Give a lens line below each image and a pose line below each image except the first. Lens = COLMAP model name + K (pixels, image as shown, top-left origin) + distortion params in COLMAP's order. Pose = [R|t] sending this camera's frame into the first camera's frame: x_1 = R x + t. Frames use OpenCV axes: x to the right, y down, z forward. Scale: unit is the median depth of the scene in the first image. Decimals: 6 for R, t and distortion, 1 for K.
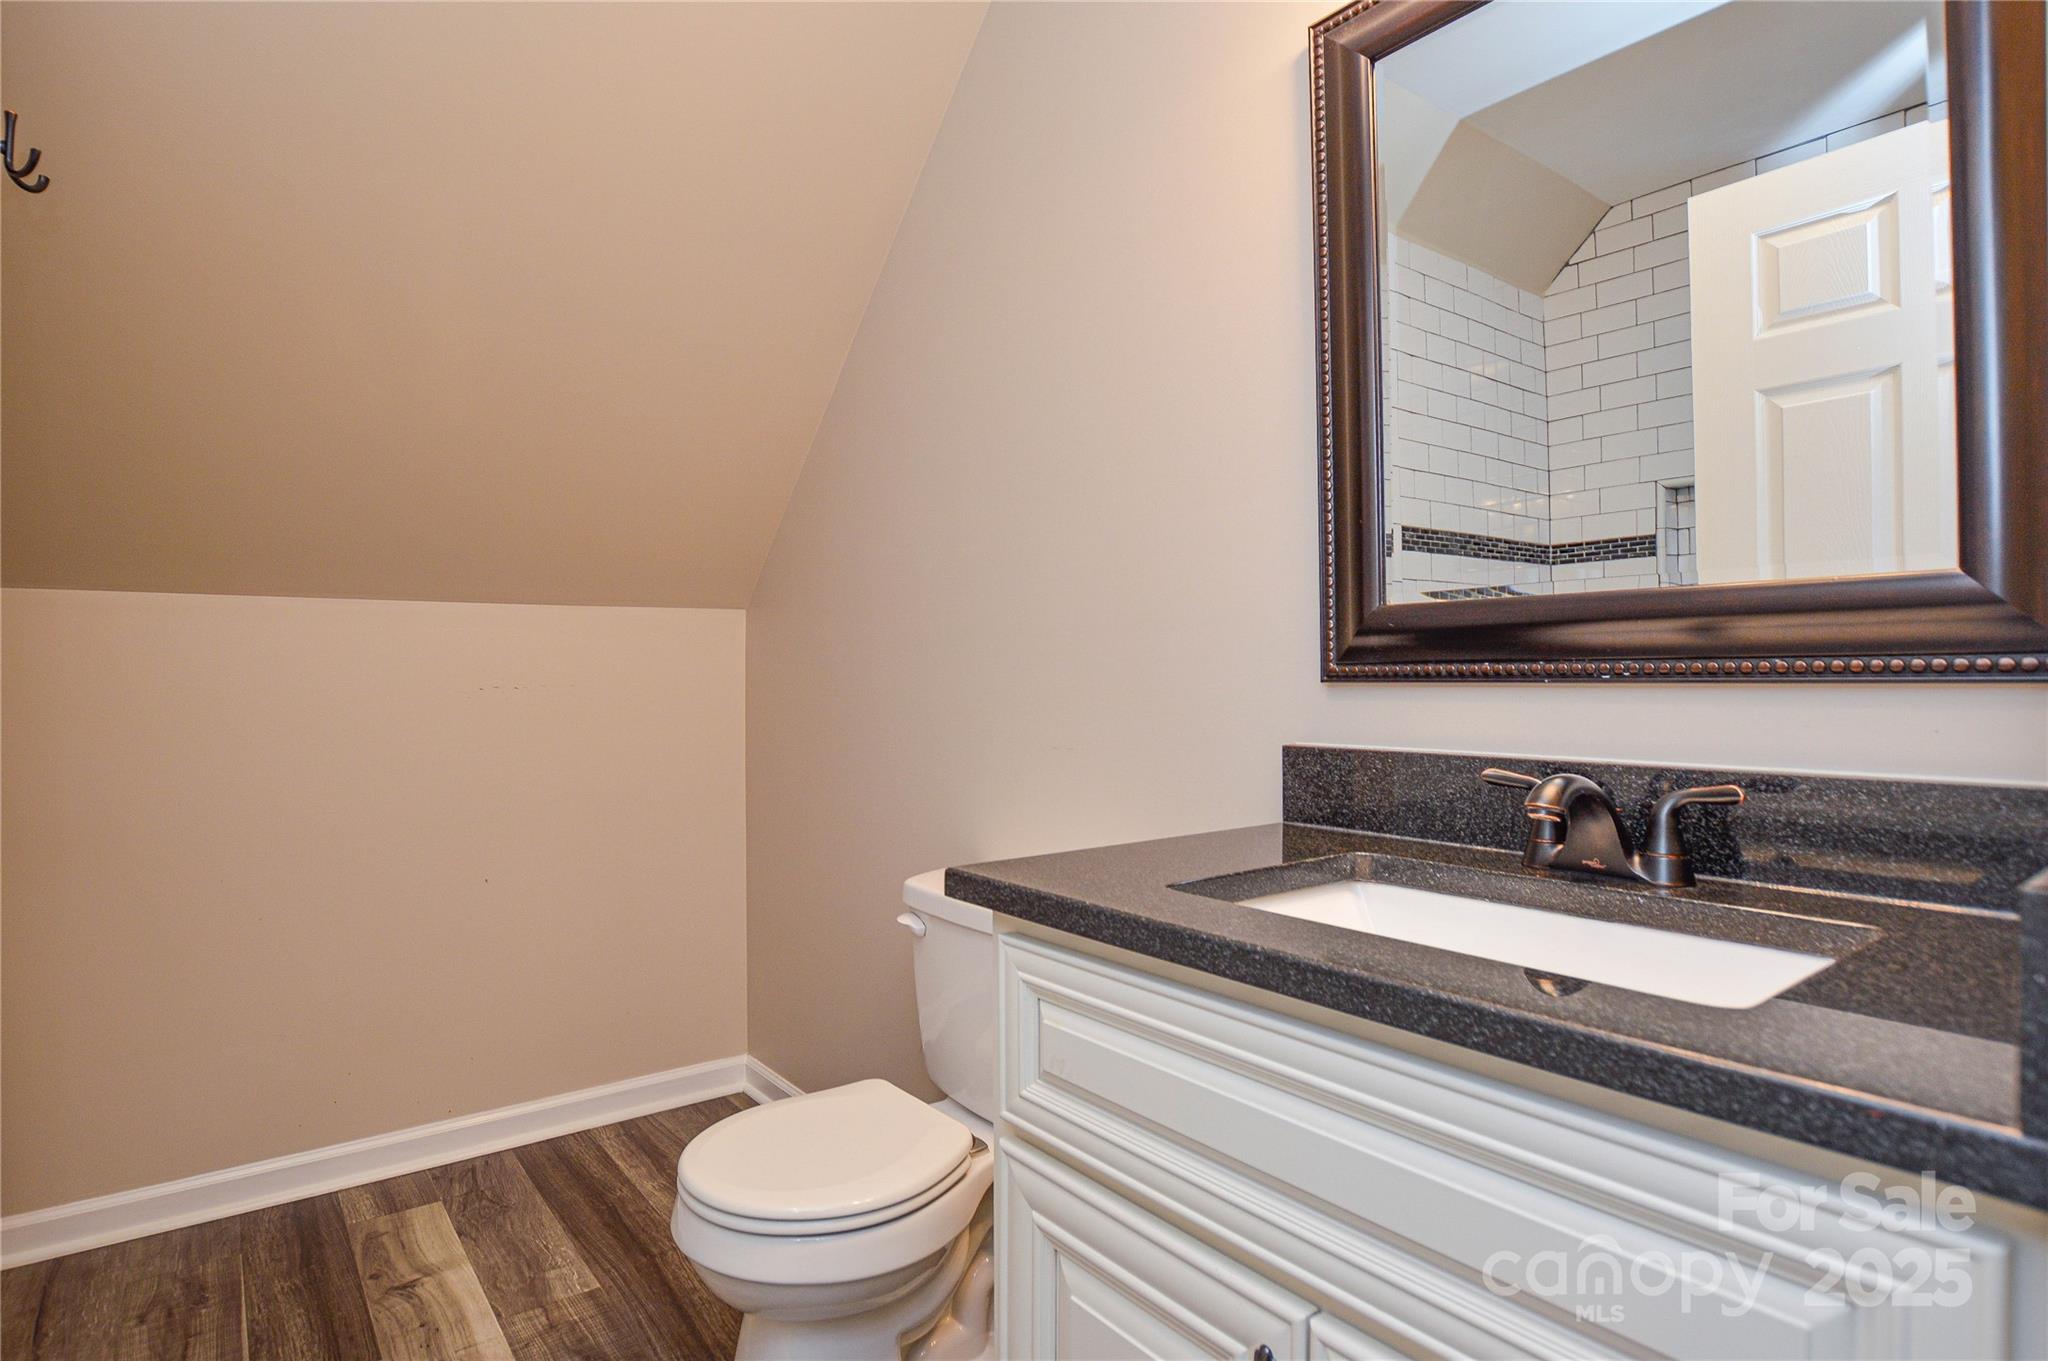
lens RADIAL K [[1016.5, 0, 1024.0], [0, 1016.5, 680.5], [0, 0, 1]] dist [-0.038393, -0.000094]
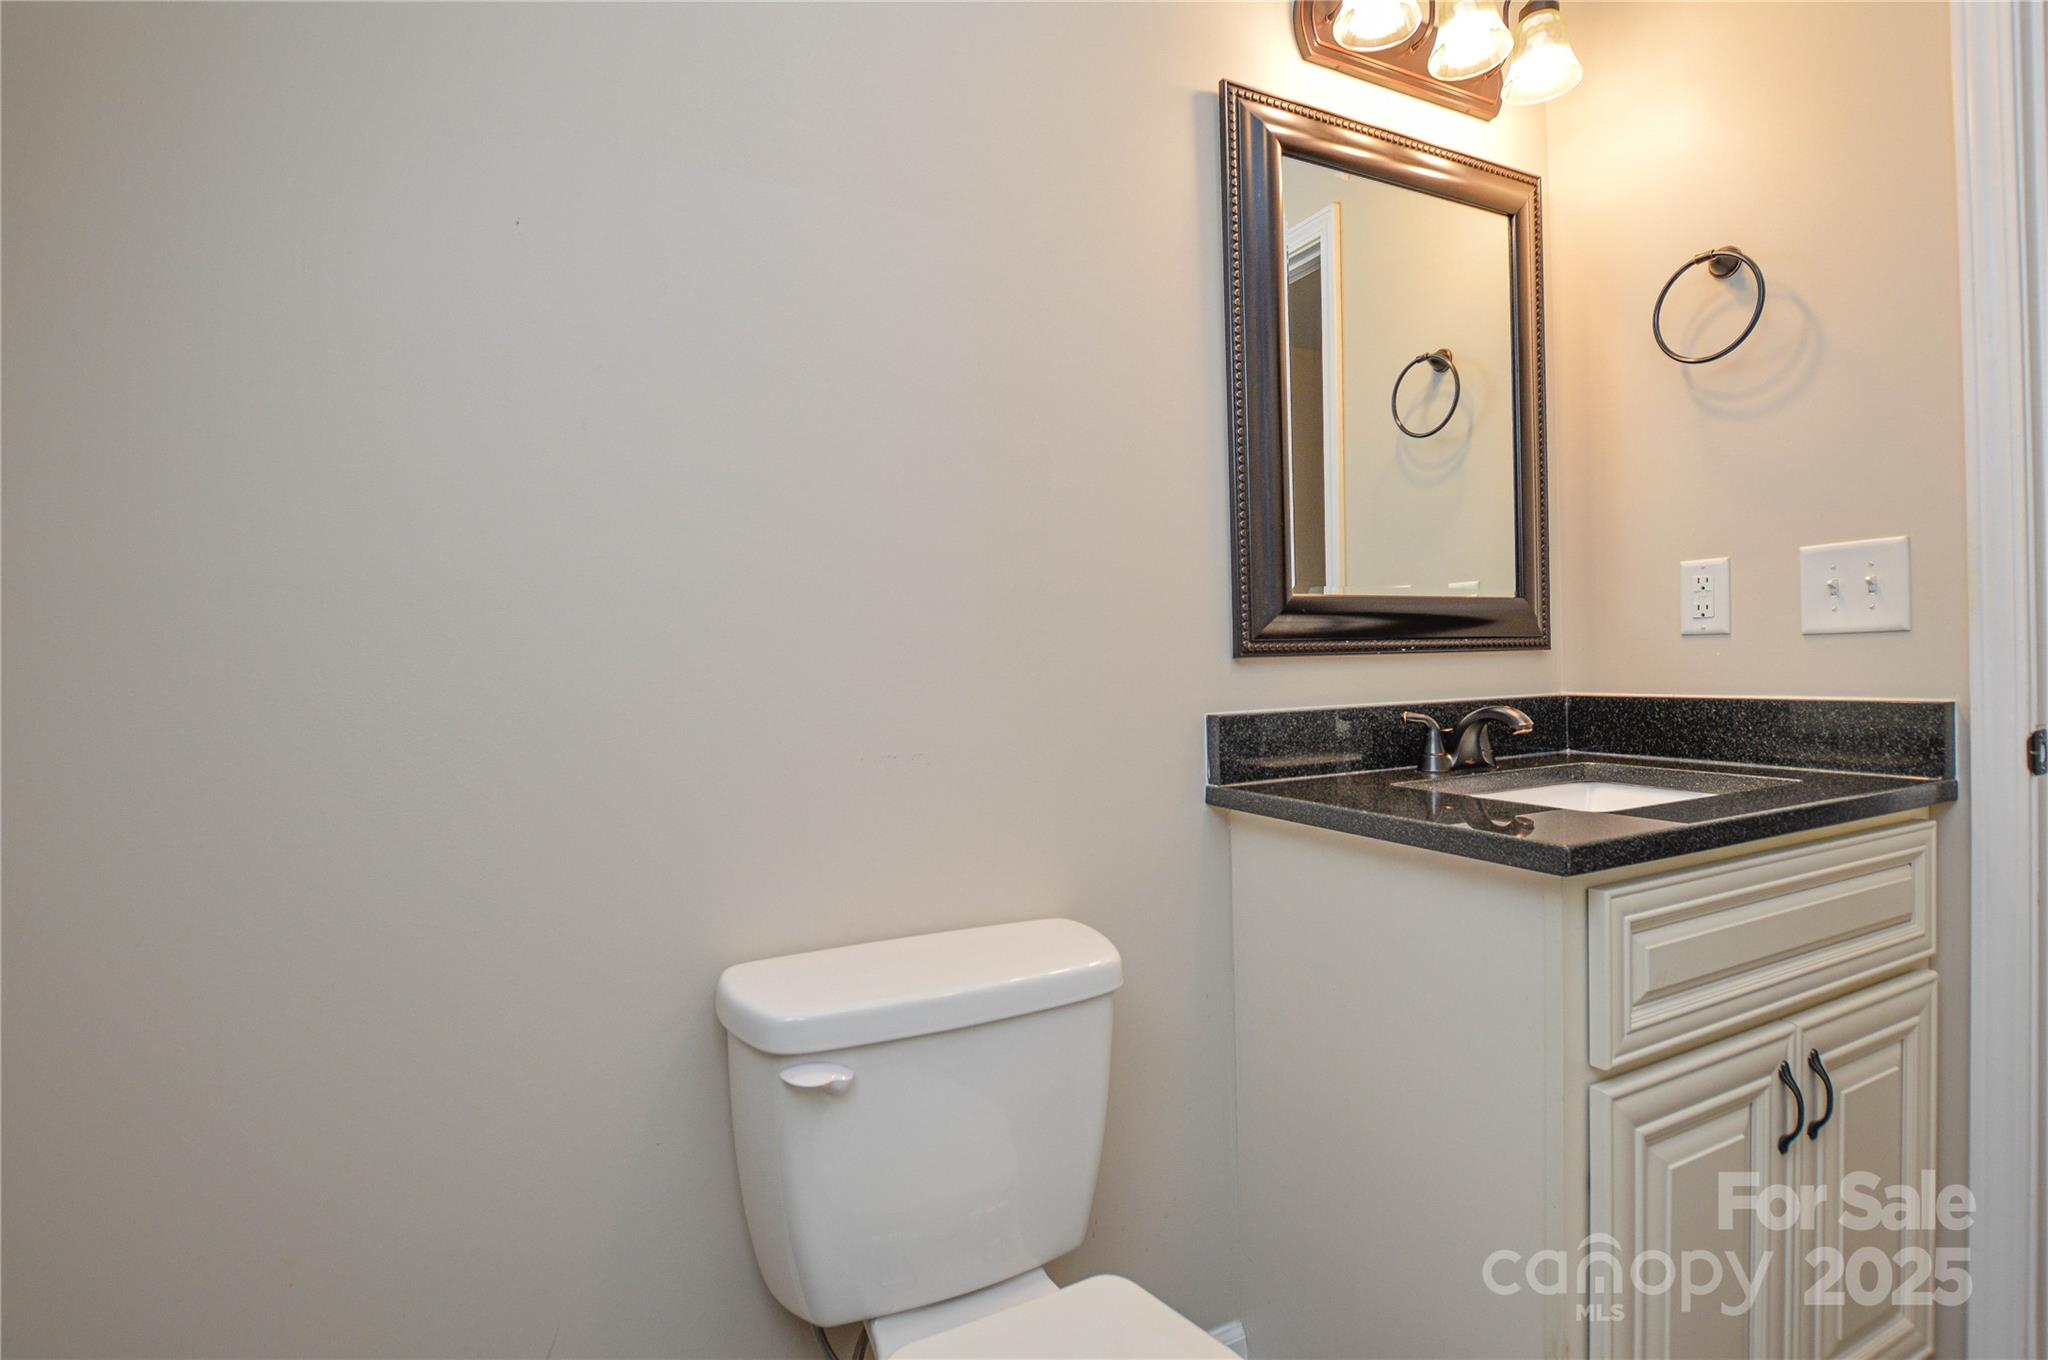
lens RADIAL K [[920.2, 0, 1015.7], [0, 920.2, 681.5], [0, 0, 1]] dist [-0.027861, 0.000073]
pose [[0.244602, -0.021904, 0.969376, -0.788565], [0.028974, 0.999463, 0.015273, 0.005746], [-0.969191, 0.024351, 0.245105, 1.011431]]
